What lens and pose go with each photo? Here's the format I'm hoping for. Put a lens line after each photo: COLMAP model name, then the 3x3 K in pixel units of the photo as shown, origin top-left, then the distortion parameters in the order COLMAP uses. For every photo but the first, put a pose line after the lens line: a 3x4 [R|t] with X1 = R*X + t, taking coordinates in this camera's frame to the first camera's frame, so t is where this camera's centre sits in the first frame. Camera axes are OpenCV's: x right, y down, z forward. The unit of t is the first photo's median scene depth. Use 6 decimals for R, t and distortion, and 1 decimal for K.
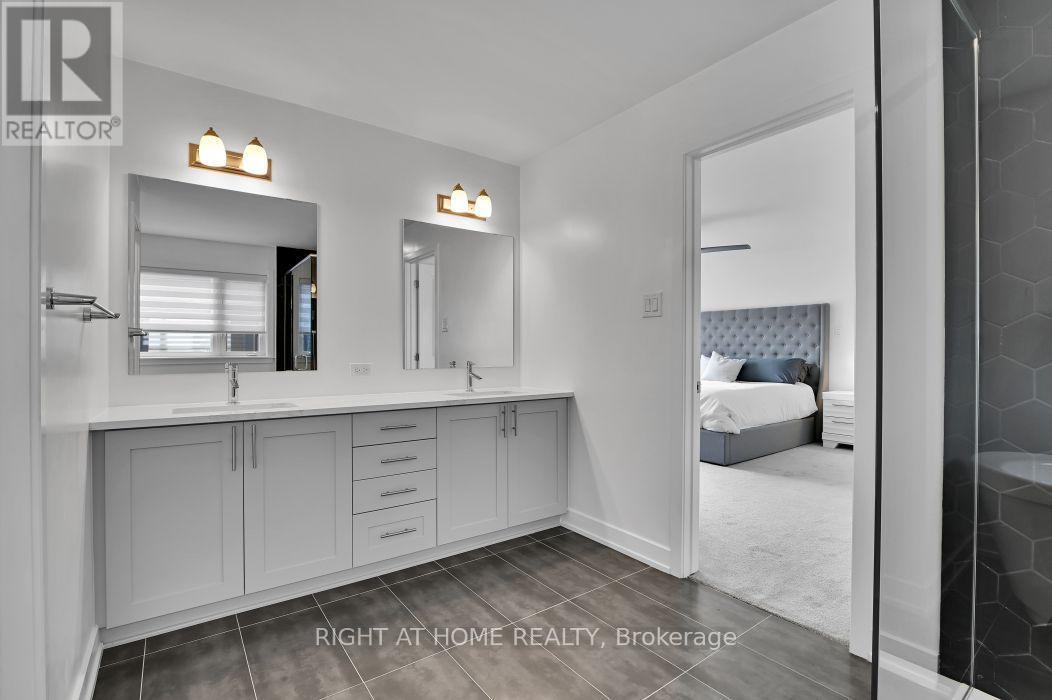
lens RADIAL K [[481.2, 0, 524.1], [0, 481.2, 353.0], [0, 0, 1]] dist [-0.018279, 0.000552]
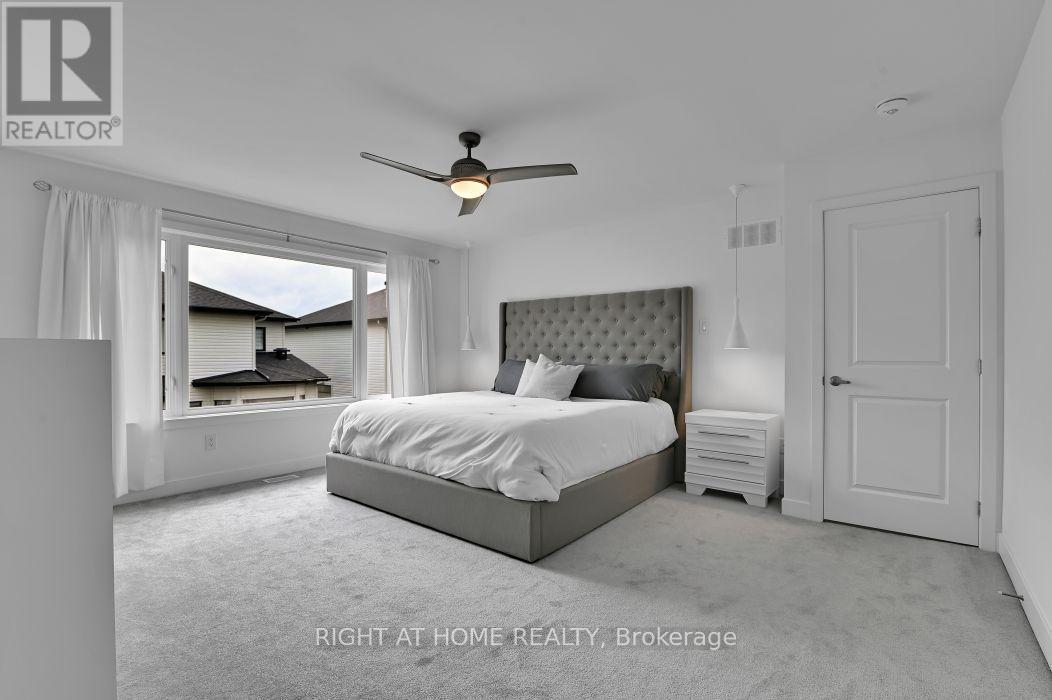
lens RADIAL K [[481.2, 0, 524.1], [0, 481.2, 353.0], [0, 0, 1]] dist [-0.018279, 0.000552]
pose [[0.967063, 0.000057, 0.254537, 0.205007], [0.001924, 0.999970, -0.007536, 0.000235], [-0.254530, 0.007777, 0.967034, 0.356137]]
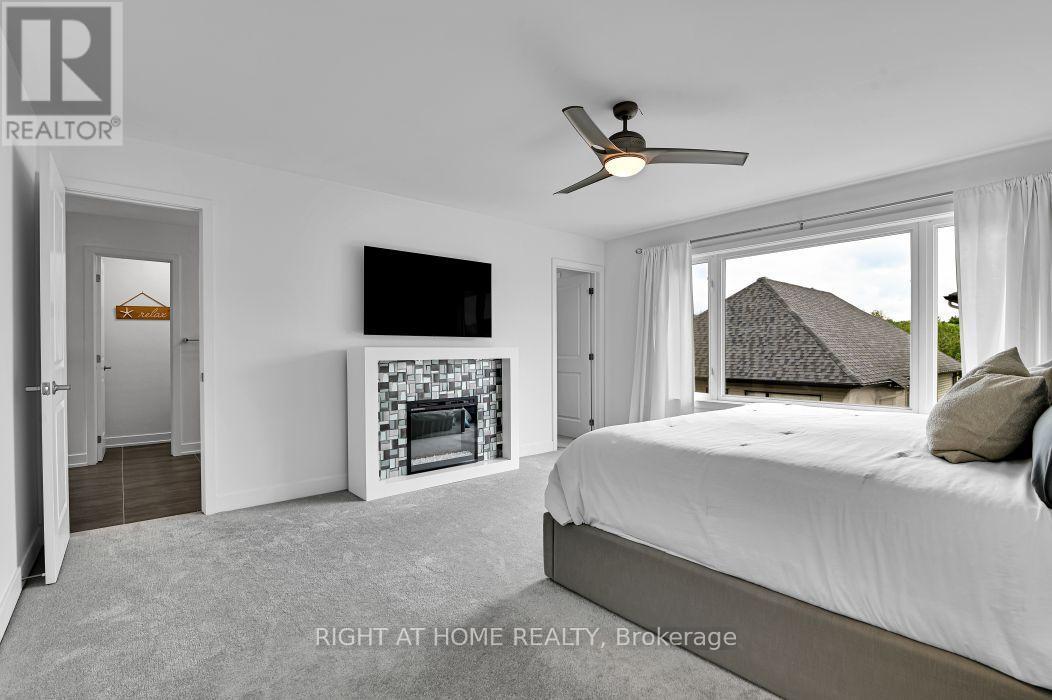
lens RADIAL K [[481.2, 0, 524.1], [0, 481.2, 353.0], [0, 0, 1]] dist [-0.018279, 0.000552]
pose [[0.066088, 0.002478, -0.997811, 0.662912], [-0.002807, 0.999993, 0.002298, -0.000319], [0.997810, 0.002649, 0.066095, 0.689319]]
